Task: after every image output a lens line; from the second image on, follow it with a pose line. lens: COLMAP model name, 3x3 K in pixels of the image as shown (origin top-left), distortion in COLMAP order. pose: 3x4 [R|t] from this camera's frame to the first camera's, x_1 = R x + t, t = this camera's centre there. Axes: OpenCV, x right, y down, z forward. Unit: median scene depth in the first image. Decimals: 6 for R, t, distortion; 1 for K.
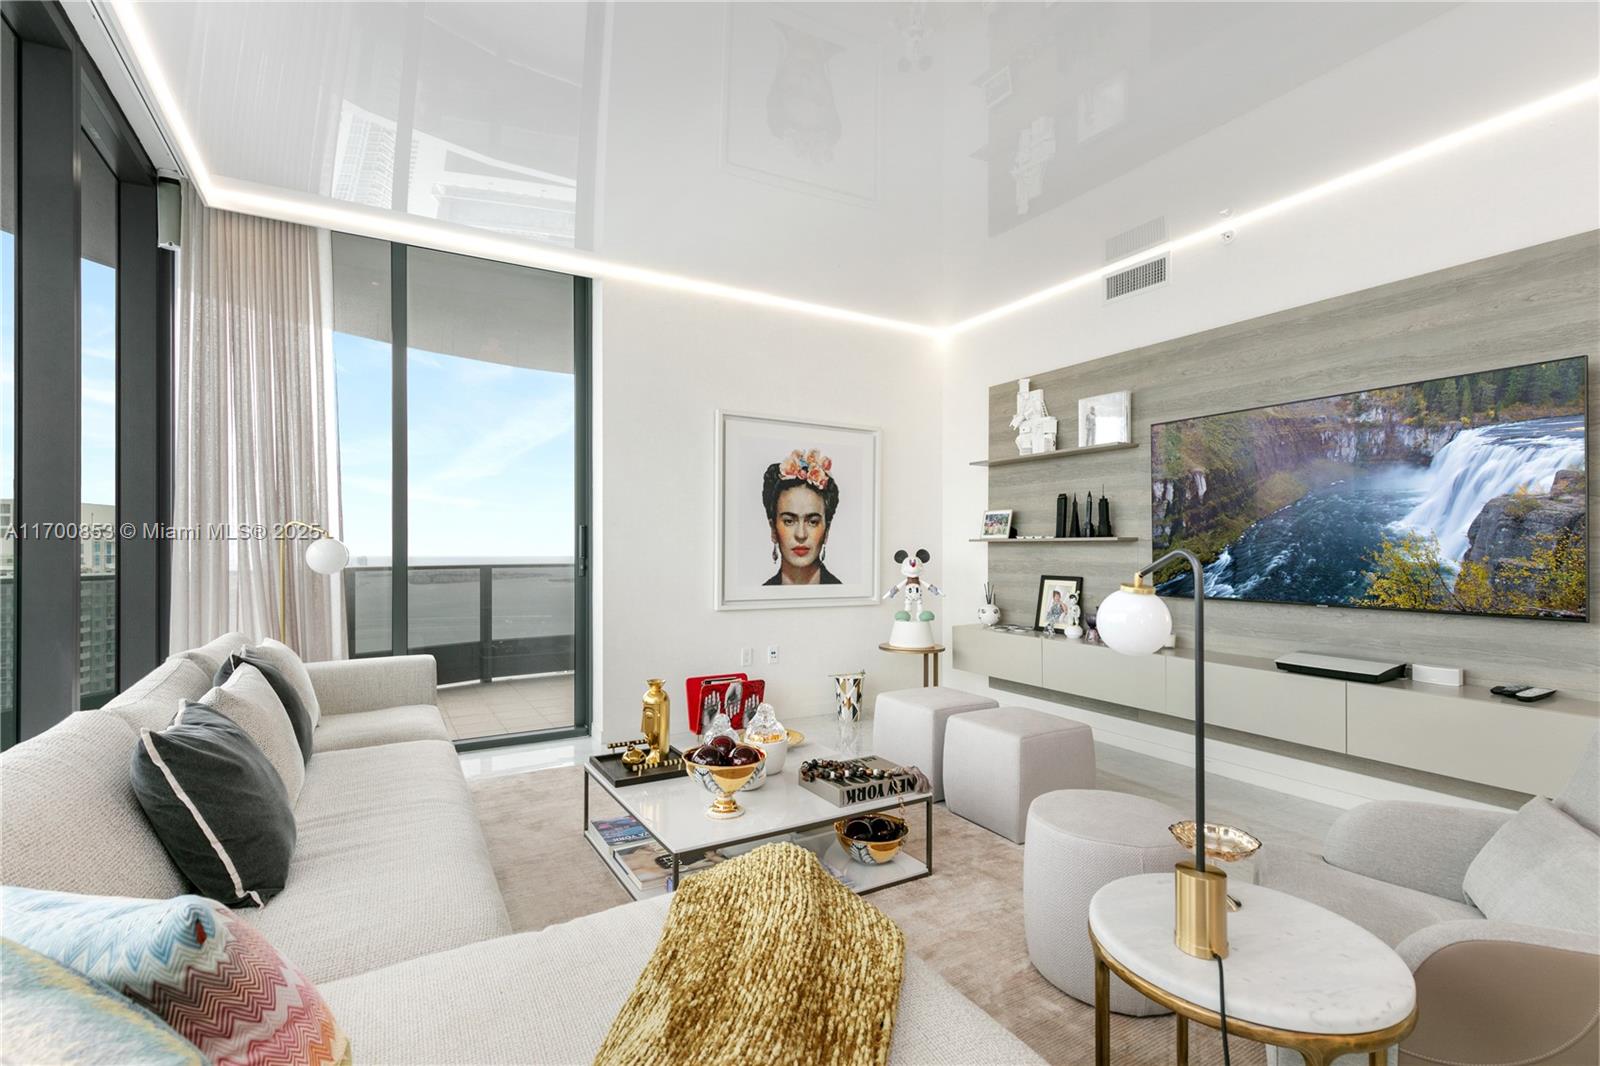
lens RADIAL K [[725.2, 0, 799.0], [0, 725.2, 550.0], [0, 0, 1]] dist [0.018225, -0.000029]
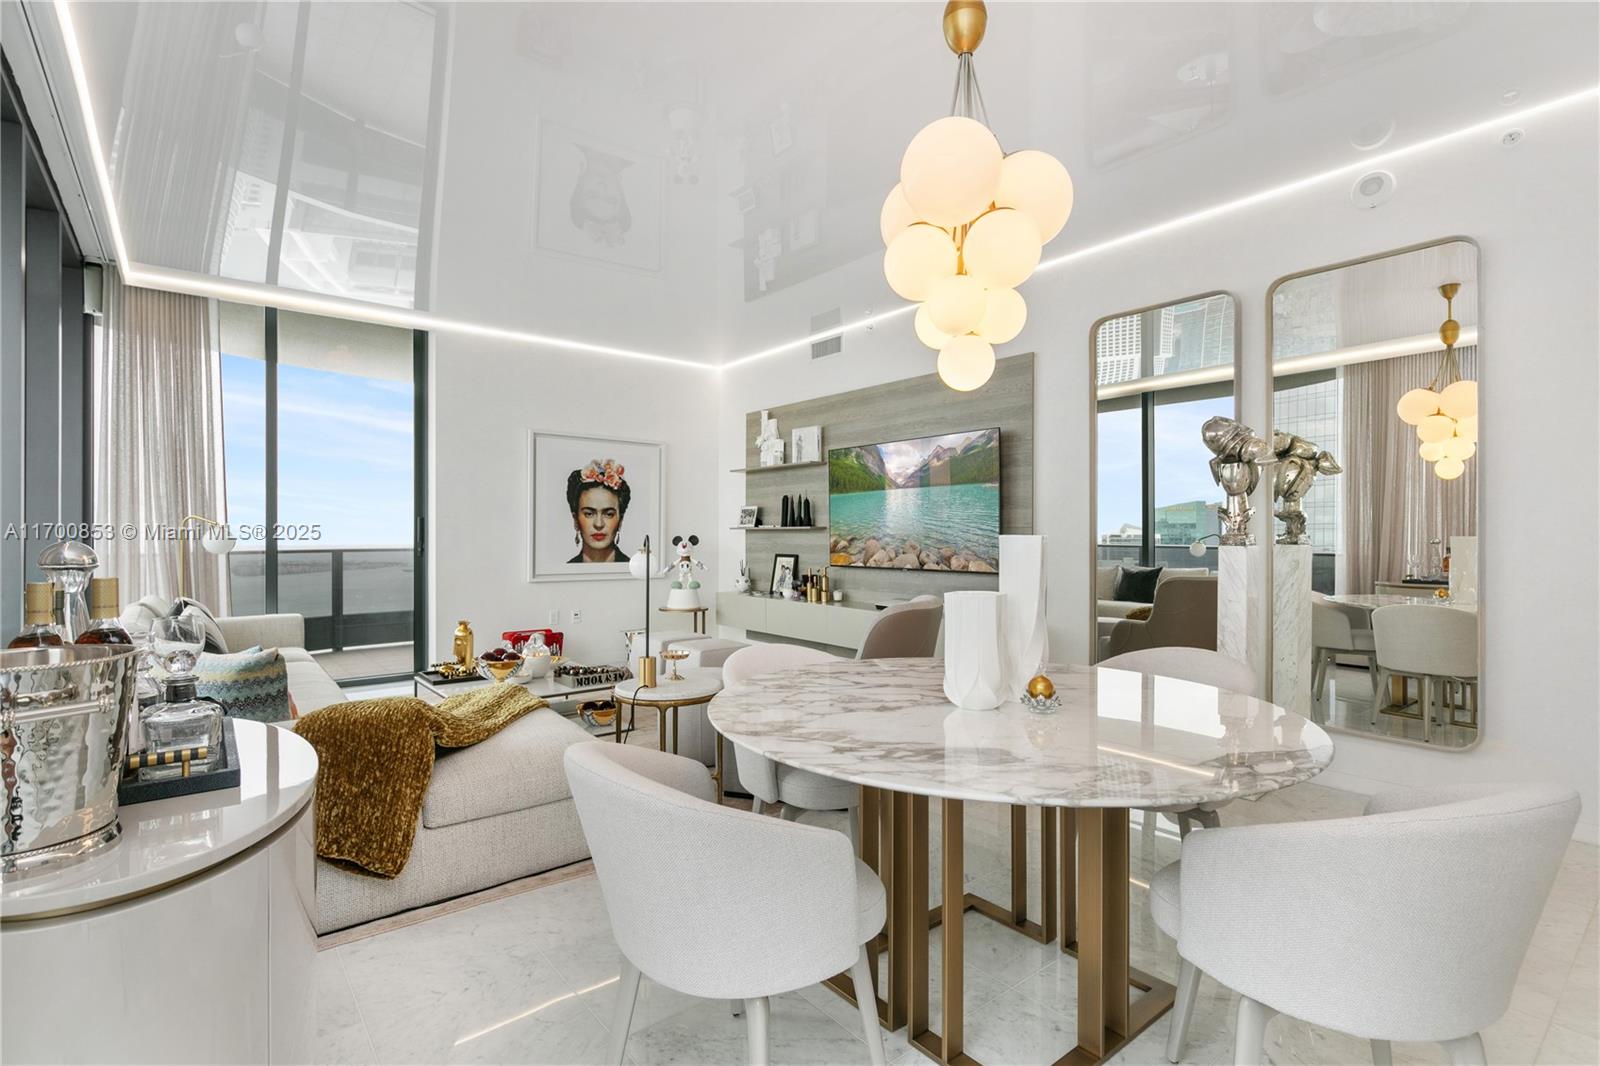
lens RADIAL K [[755.4, 0, 797.3], [0, 755.4, 531.9], [0, 0, 1]] dist [0.000633, -0.000166]
pose [[0.988895, -0.002132, 0.148600, 0.157272], [0.002907, 0.999983, -0.004998, 0.000526], [-0.148587, 0.005375, 0.988885, -0.408777]]
